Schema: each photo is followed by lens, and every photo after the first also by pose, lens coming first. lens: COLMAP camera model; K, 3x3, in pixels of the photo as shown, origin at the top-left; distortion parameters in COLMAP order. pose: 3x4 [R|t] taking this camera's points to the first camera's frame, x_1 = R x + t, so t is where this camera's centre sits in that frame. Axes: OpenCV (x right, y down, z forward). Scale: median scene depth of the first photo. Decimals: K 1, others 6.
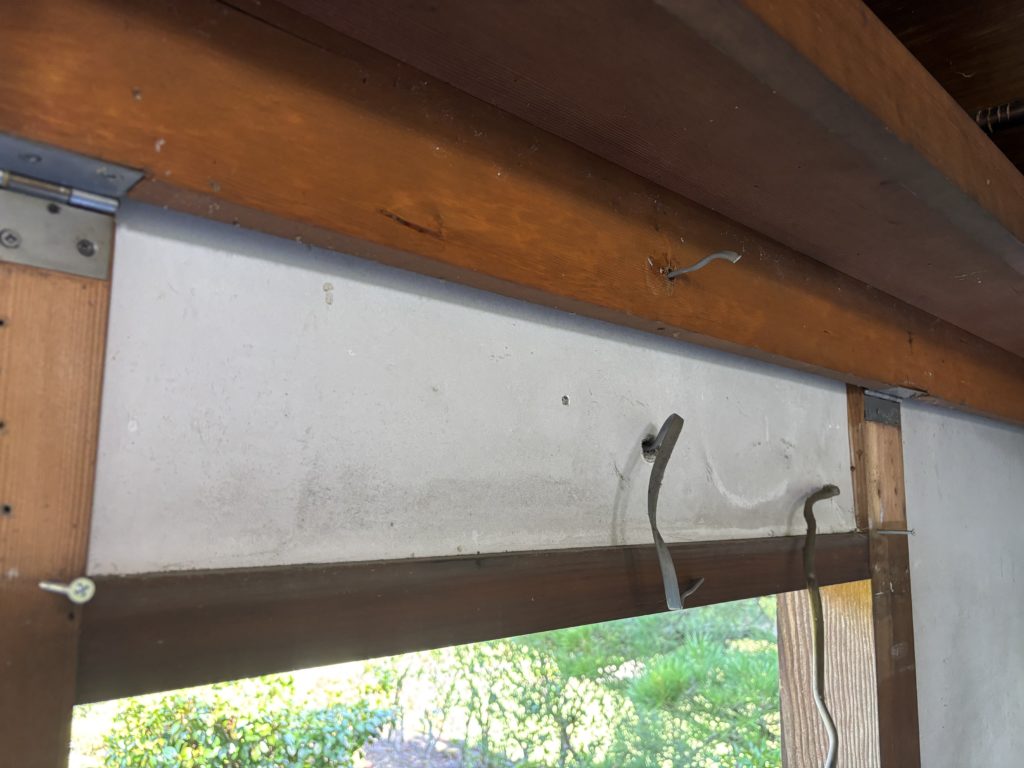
lens RADIAL K [[724.8, 0, 507.1], [0, 724.8, 372.2], [0, 0, 1]] dist [-0.002974, -0.008136]
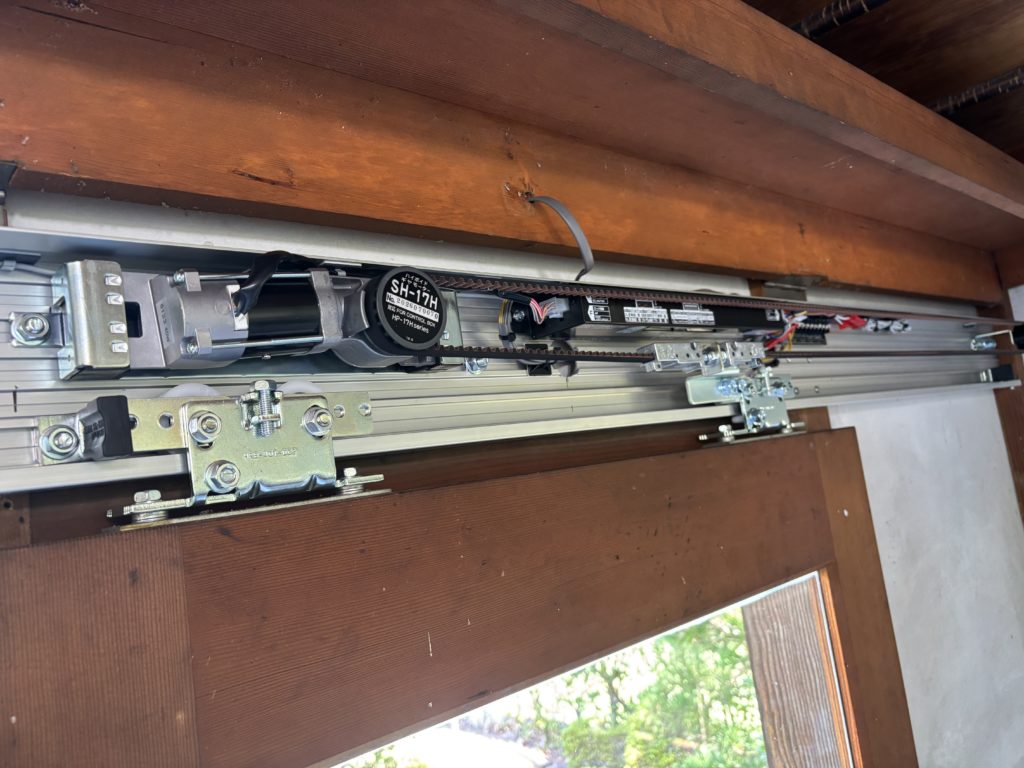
lens RADIAL K [[724.8, 0, 507.1], [0, 724.8, 372.2], [0, 0, 1]] dist [-0.002974, -0.008136]
pose [[0.987181, -0.159437, 0.007300, 0.137328], [0.159027, 0.986467, 0.039926, 0.084137], [-0.013567, -0.038254, 0.999176, -0.136026]]
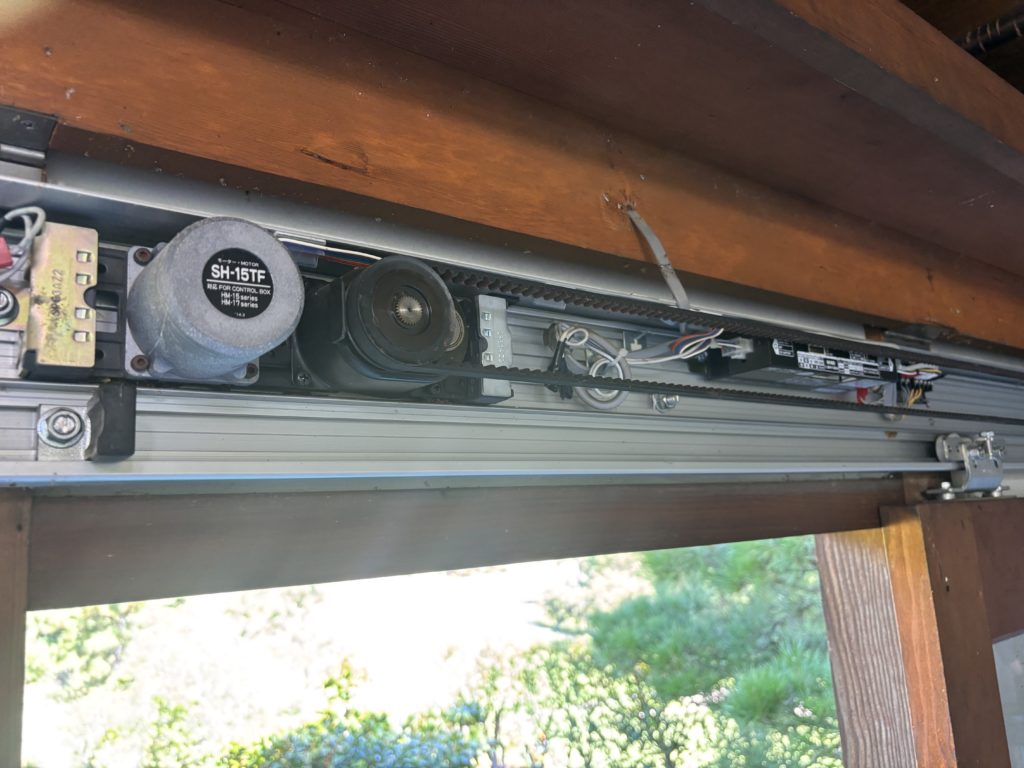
lens RADIAL K [[724.8, 0, 507.1], [0, 724.8, 372.2], [0, 0, 1]] dist [-0.002974, -0.008136]
pose [[0.991558, -0.096282, -0.086844, 0.120514], [0.093336, 0.994933, -0.037375, 0.109341], [0.090002, 0.028954, 0.995521, -0.007742]]
